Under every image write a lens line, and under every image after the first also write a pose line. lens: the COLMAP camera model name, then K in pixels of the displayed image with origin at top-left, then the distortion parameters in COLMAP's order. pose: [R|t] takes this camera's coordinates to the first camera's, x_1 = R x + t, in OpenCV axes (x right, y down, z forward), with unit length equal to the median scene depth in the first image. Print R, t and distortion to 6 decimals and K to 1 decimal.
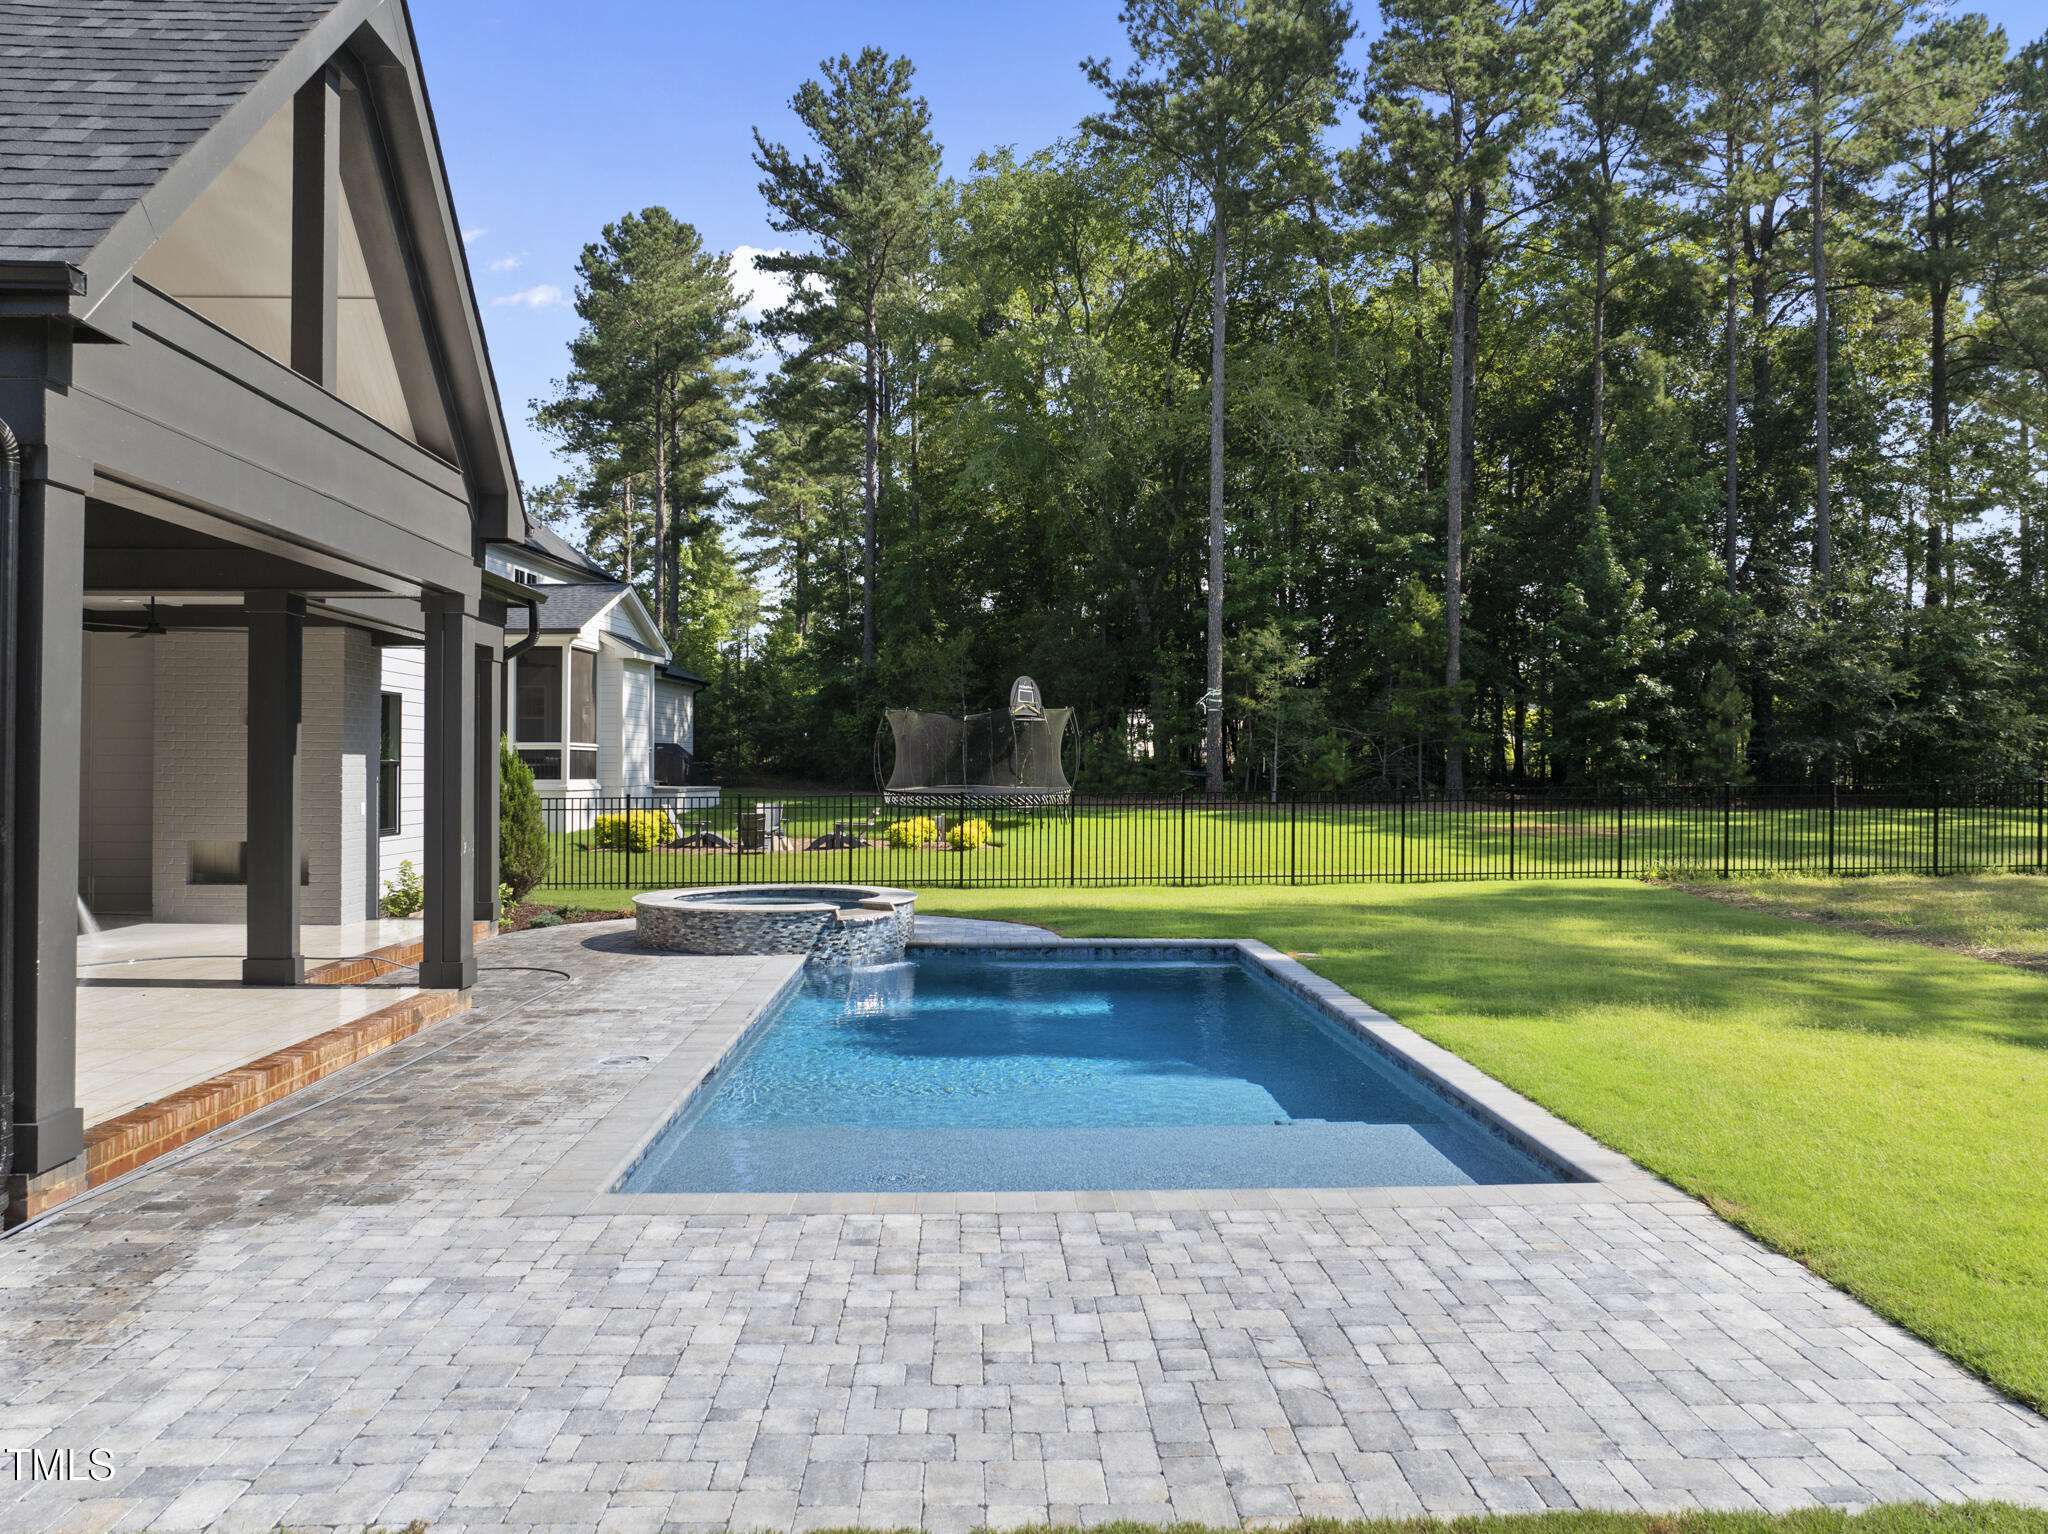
lens RADIAL K [[1418.8, 0, 1024.0], [0, 1418.8, 767.0], [0, 0, 1]] dist [-0.004019, -0.000187]
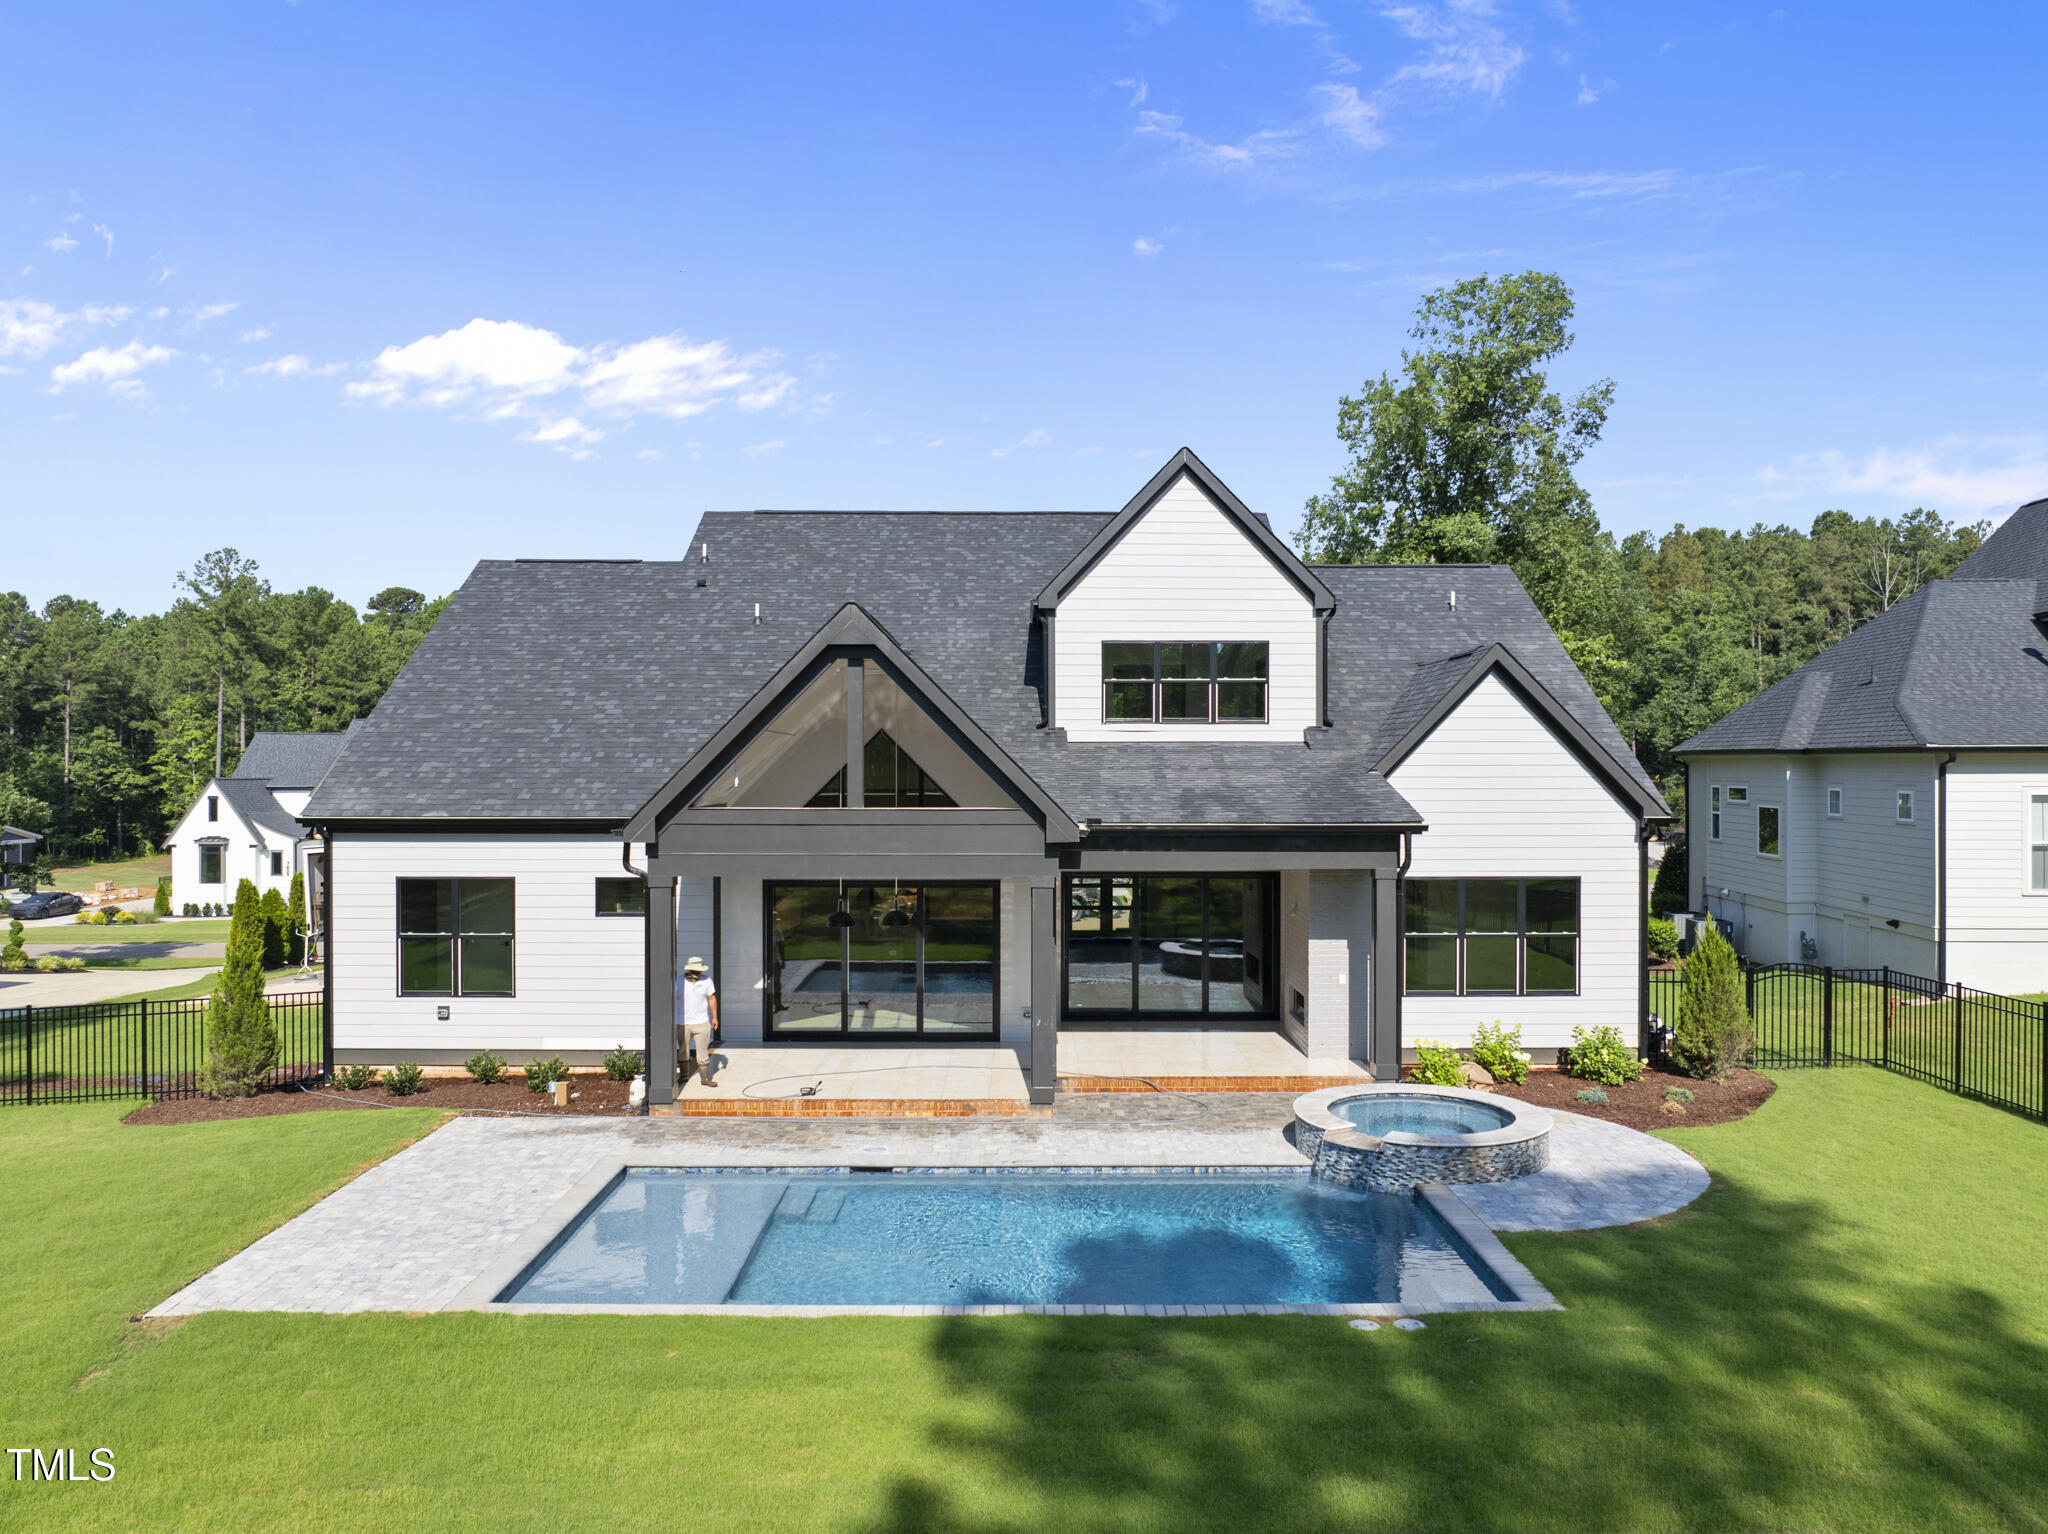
lens RADIAL K [[1418.8, 0, 1024.0], [0, 1418.8, 767.0], [0, 0, 1]] dist [-0.004019, -0.000187]
pose [[-0.043279, -0.016384, -0.998929, 2.765245], [0.003483, 0.999857, -0.016550, -0.469750], [0.999057, -0.004195, -0.043216, 2.185549]]
